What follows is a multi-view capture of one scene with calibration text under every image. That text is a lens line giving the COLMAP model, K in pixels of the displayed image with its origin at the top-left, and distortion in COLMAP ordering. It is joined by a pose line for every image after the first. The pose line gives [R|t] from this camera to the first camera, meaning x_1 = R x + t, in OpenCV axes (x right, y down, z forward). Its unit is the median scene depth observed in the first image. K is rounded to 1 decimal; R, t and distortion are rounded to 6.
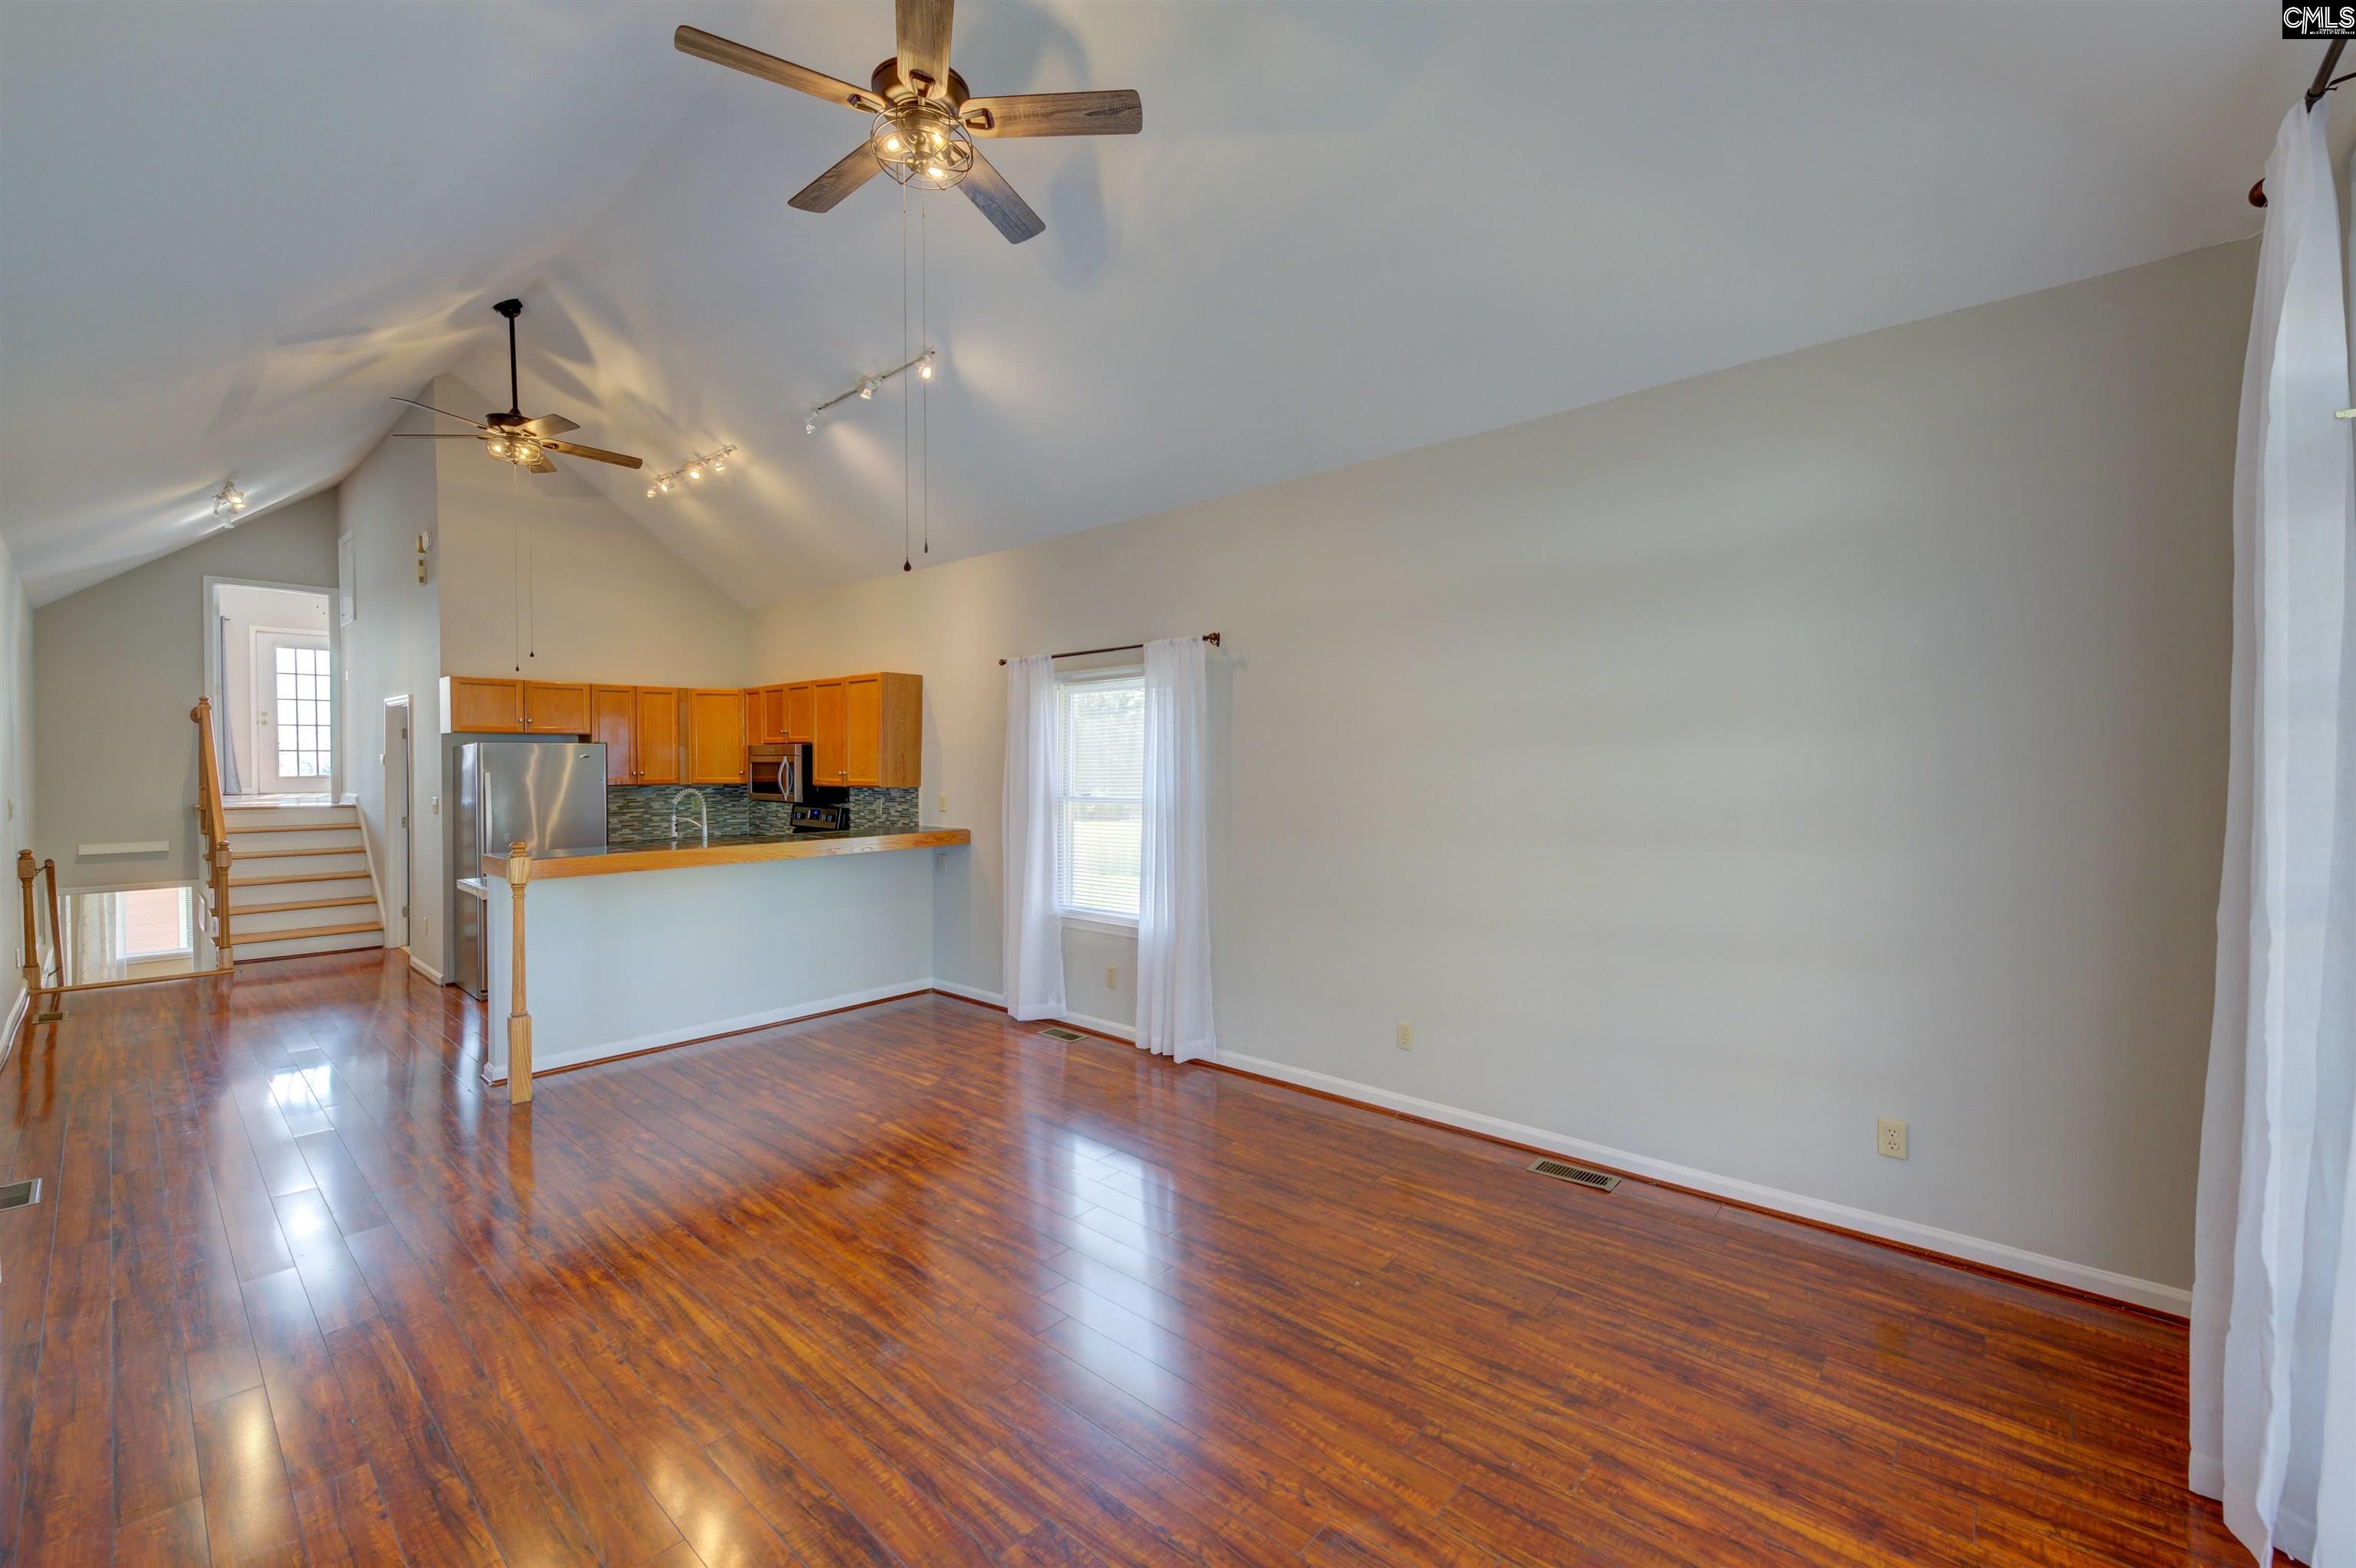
lens RADIAL K [[941.1, 0, 1174.2], [0, 941.1, 774.7], [0, 0, 1]] dist [0.004133, -0.003622]
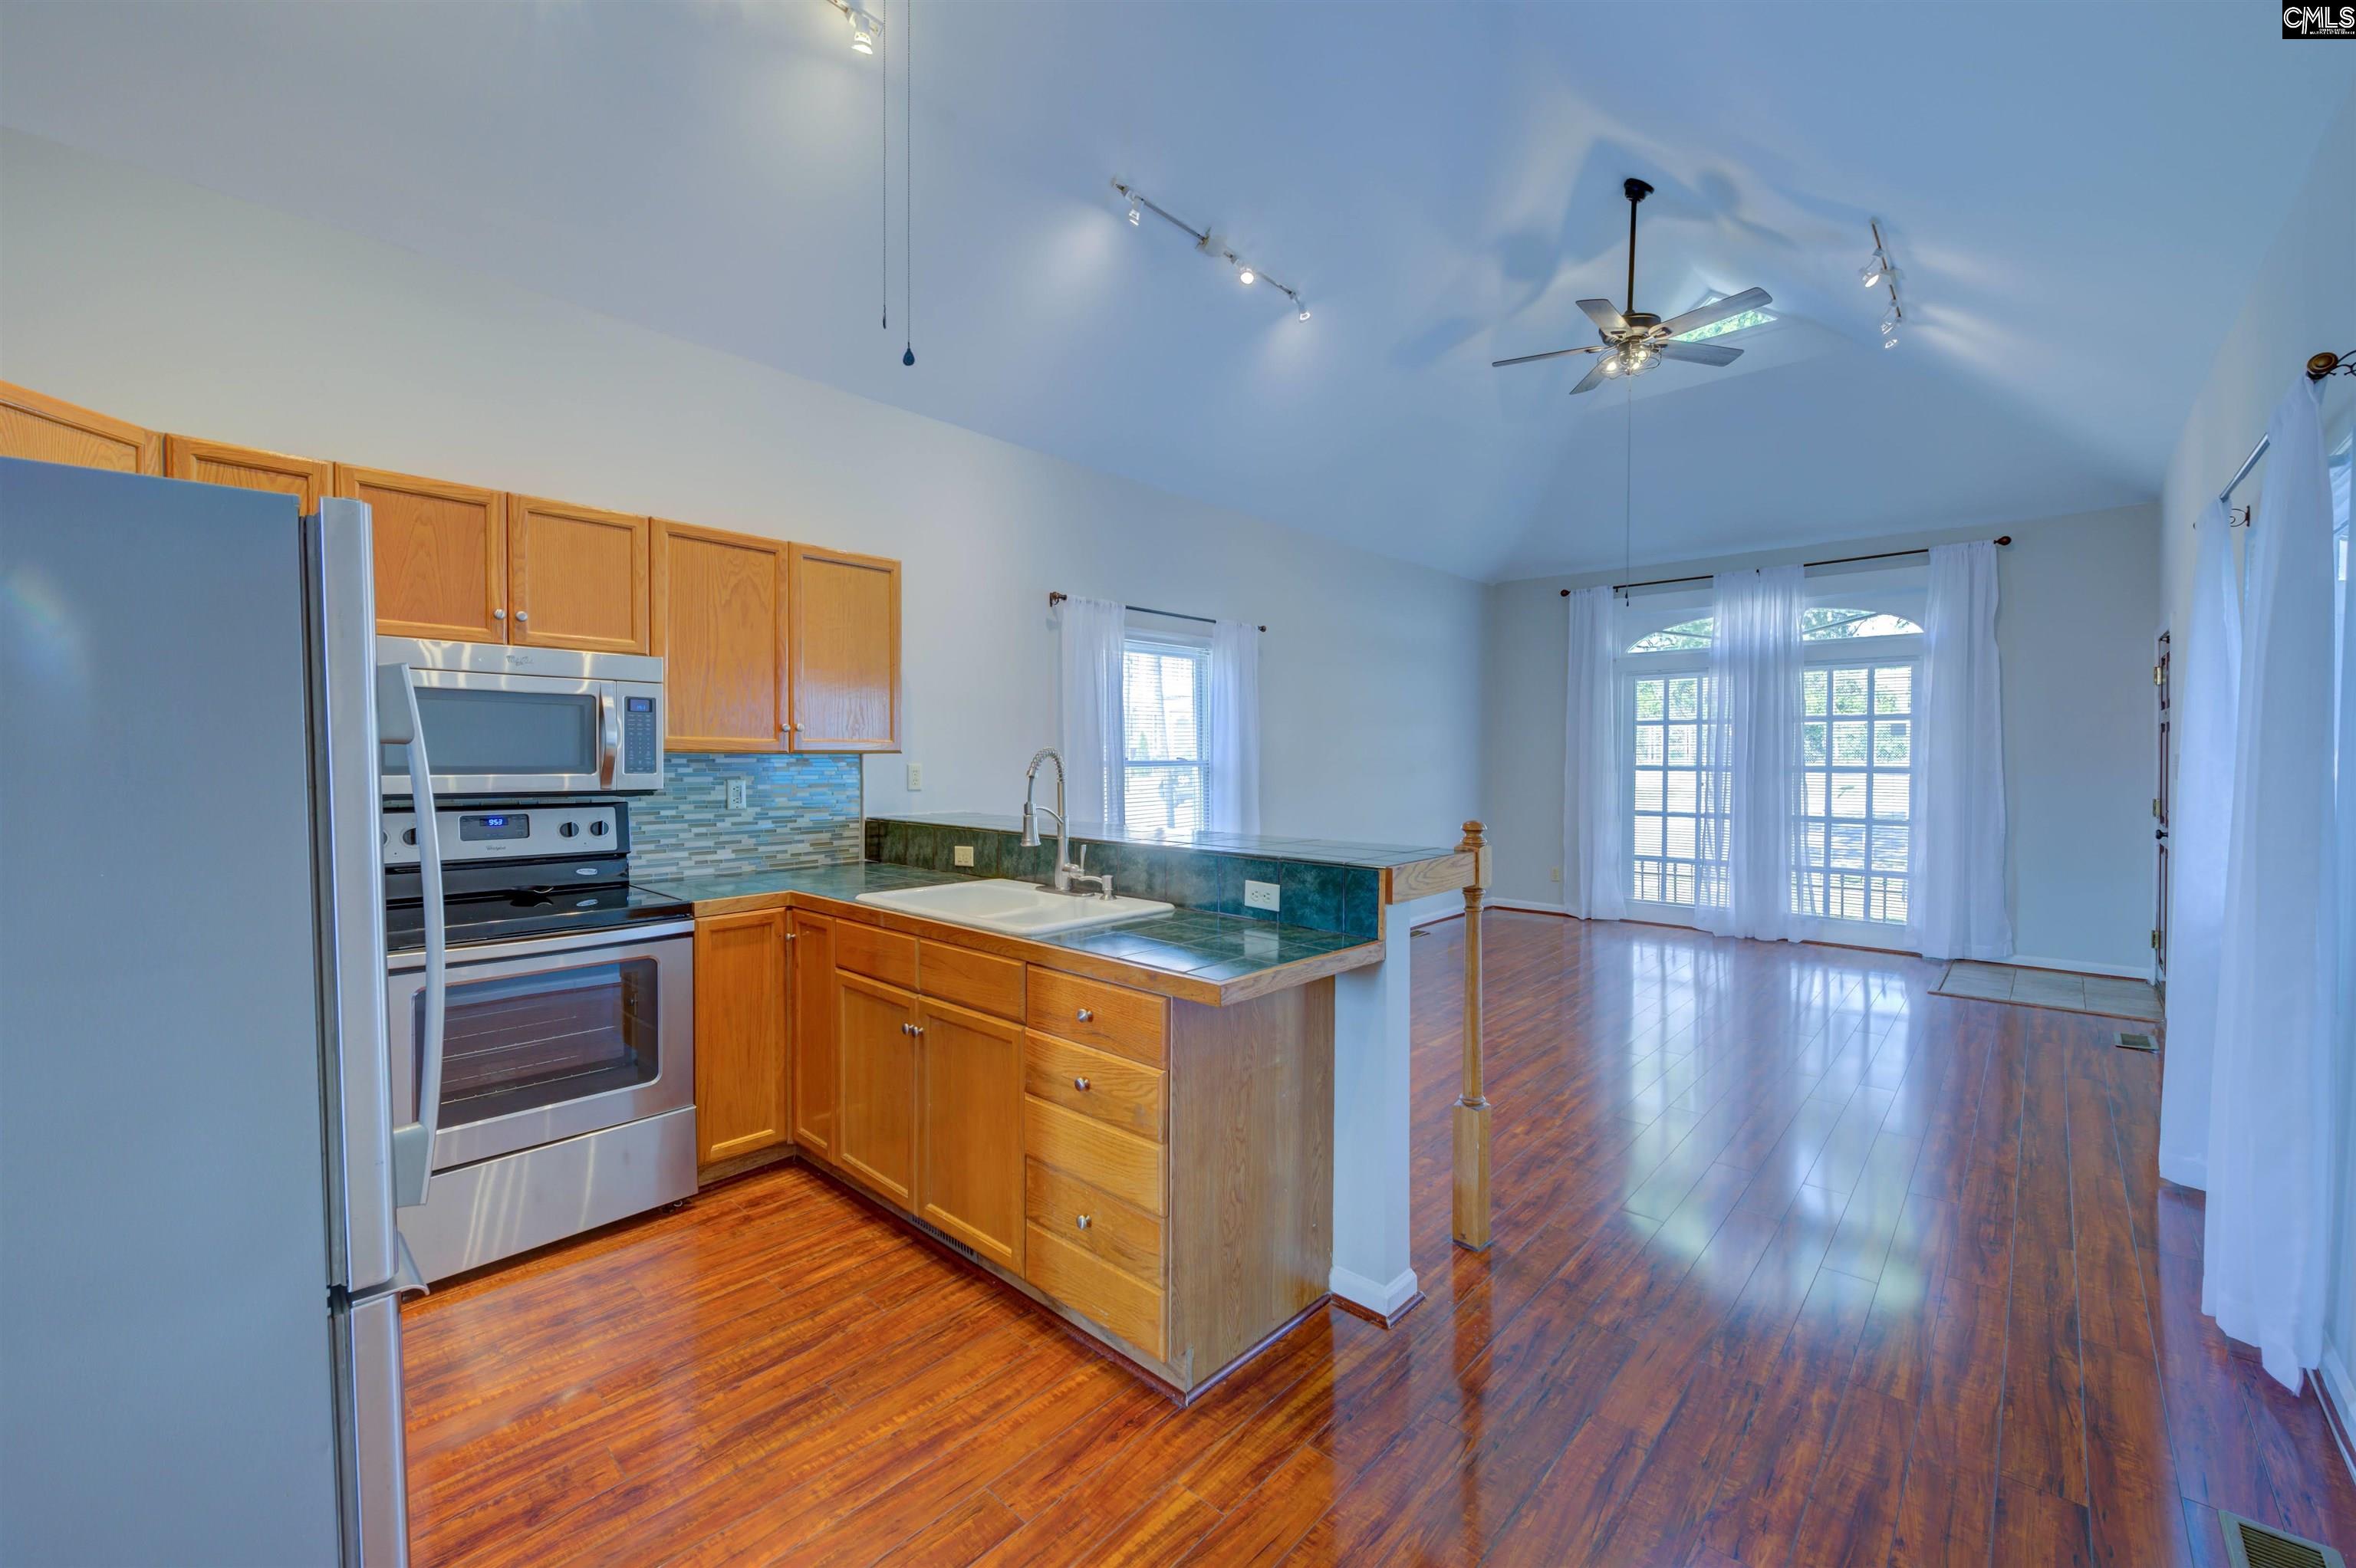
lens RADIAL K [[941.1, 0, 1177.8], [0, 941.1, 772.2], [0, 0, 1]] dist [0.004133, -0.003622]
pose [[0.019623, -0.012260, 0.999732, -0.880658], [0.014696, 0.999820, 0.011973, 0.020598], [-0.999699, 0.014458, 0.019799, 0.790505]]
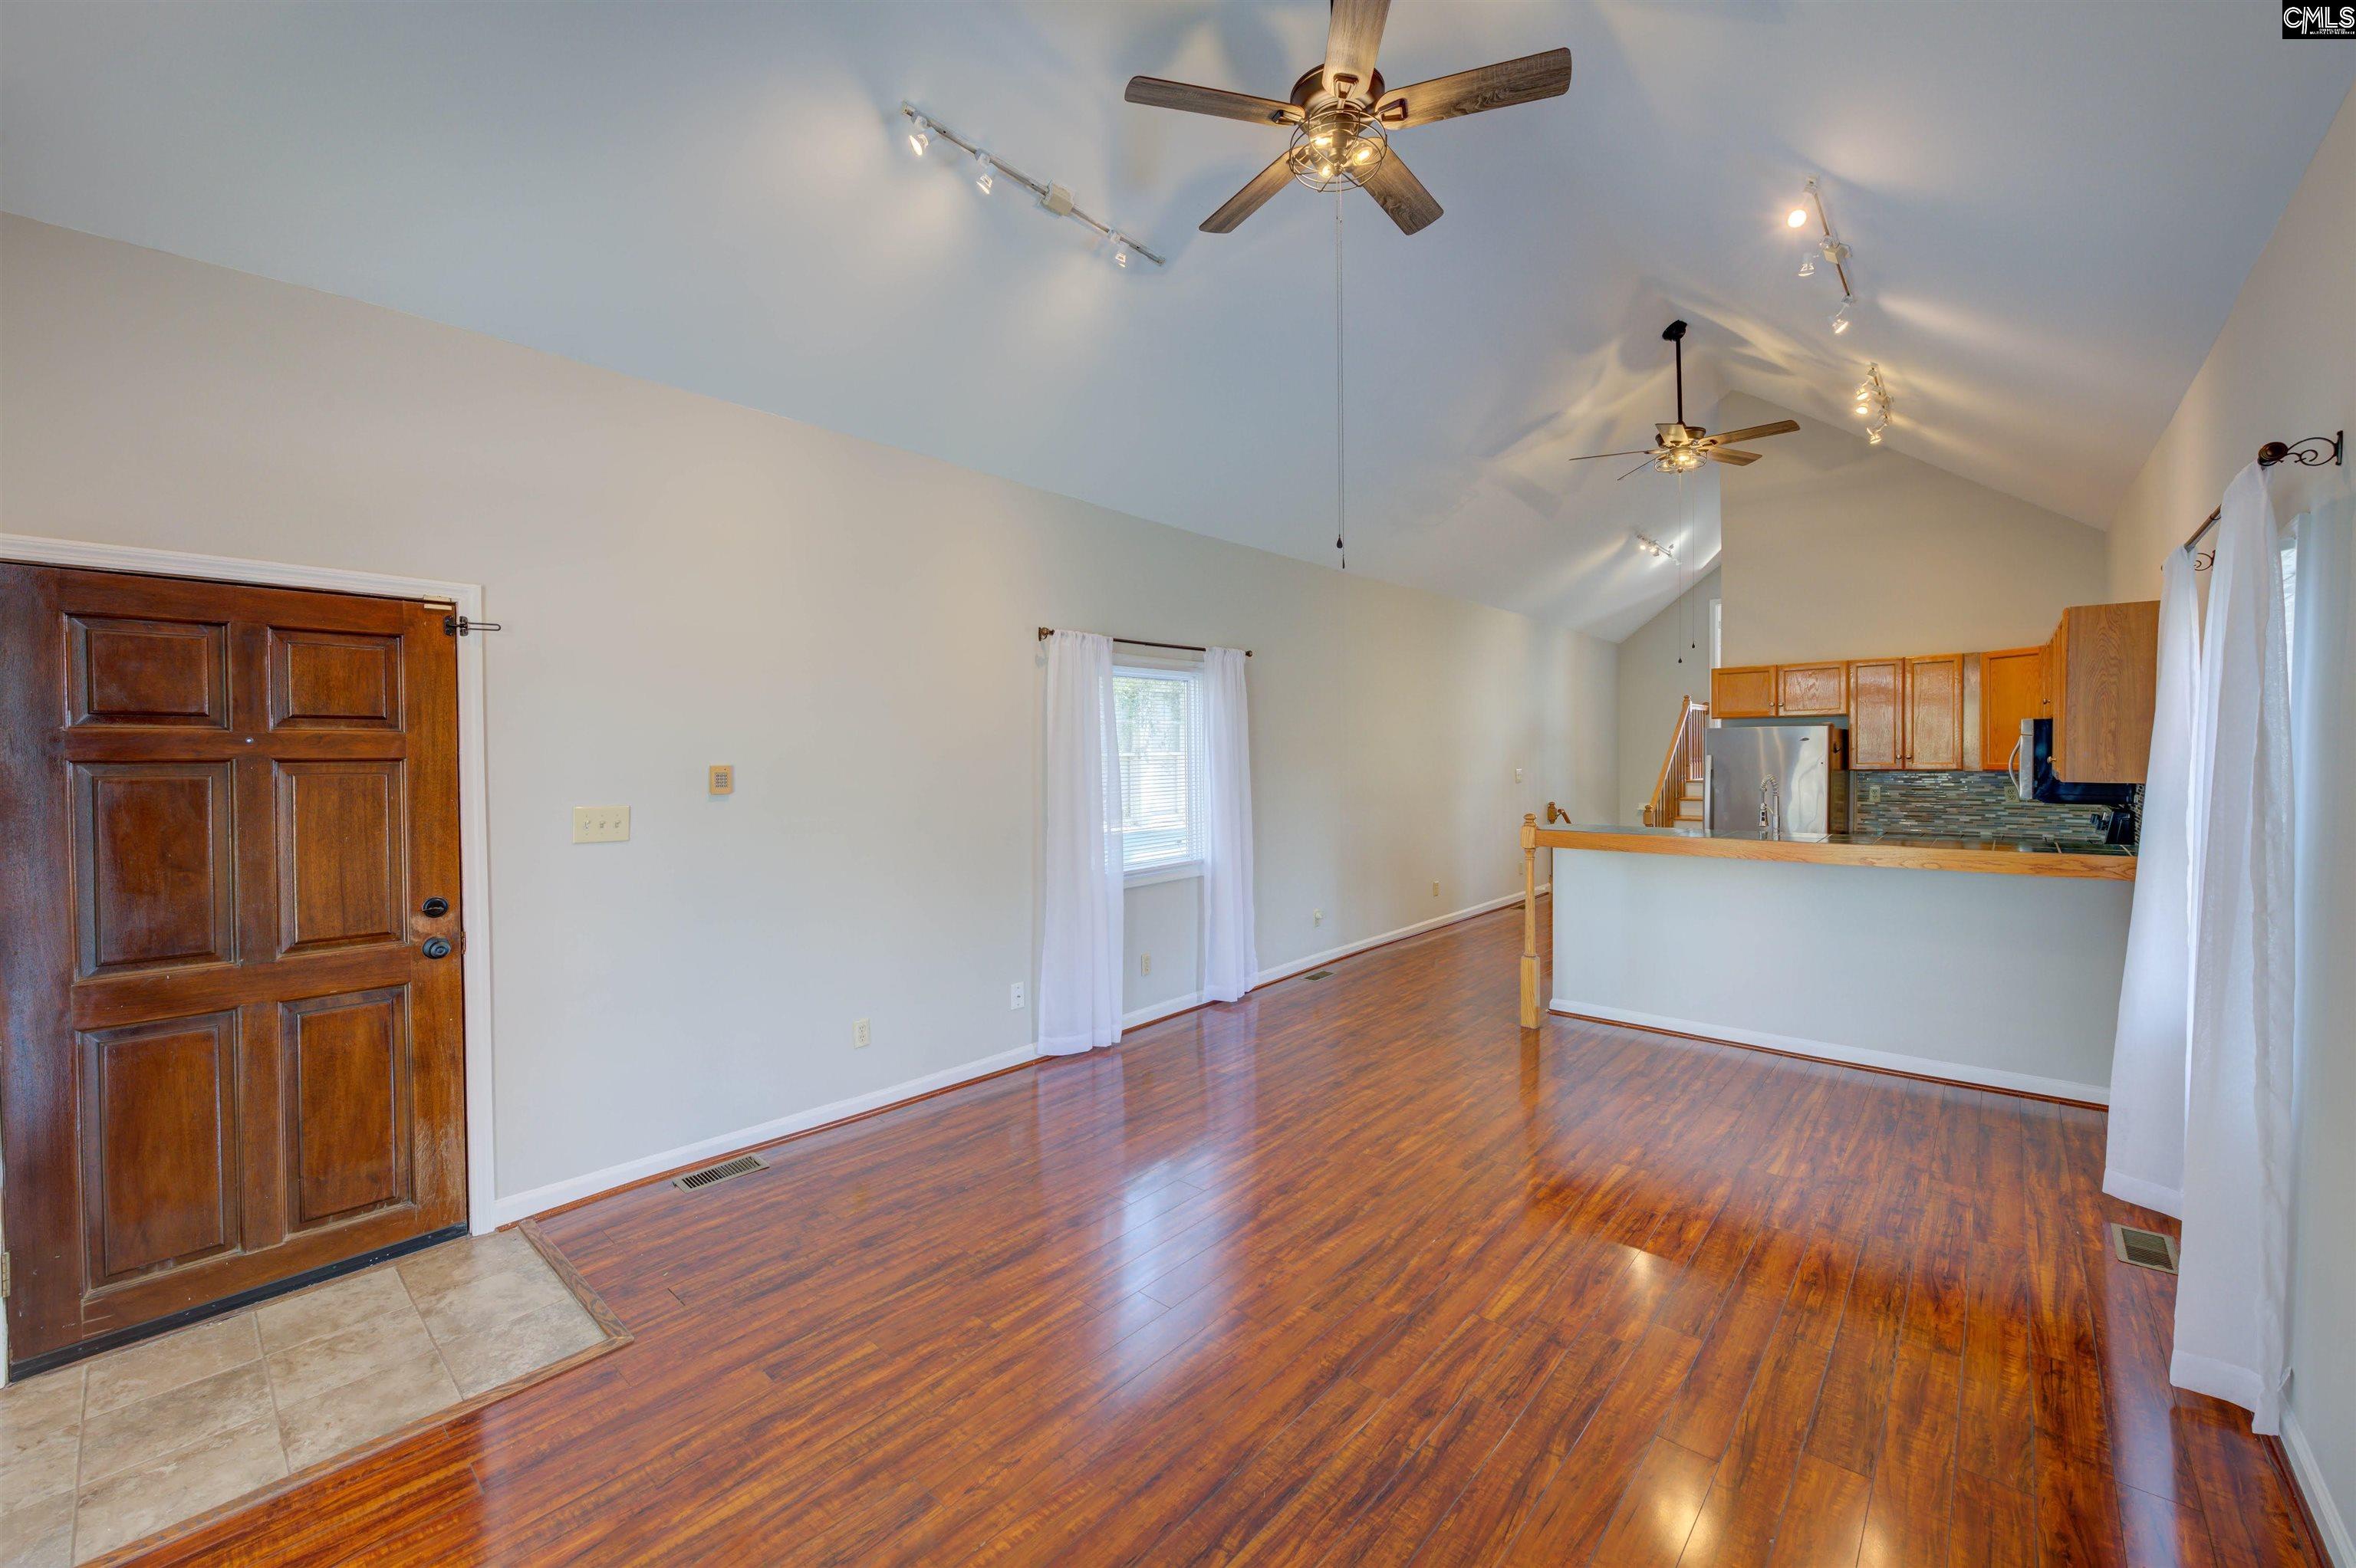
lens RADIAL K [[941.1, 0, 1184.5], [0, 941.1, 768.9], [0, 0, 1]] dist [0.004133, -0.003622]
pose [[0.007542, 0.024101, -0.999681, 0.340450], [-0.005528, 0.999695, 0.024059, -0.007635], [0.999956, 0.005345, 0.007673, 0.366073]]
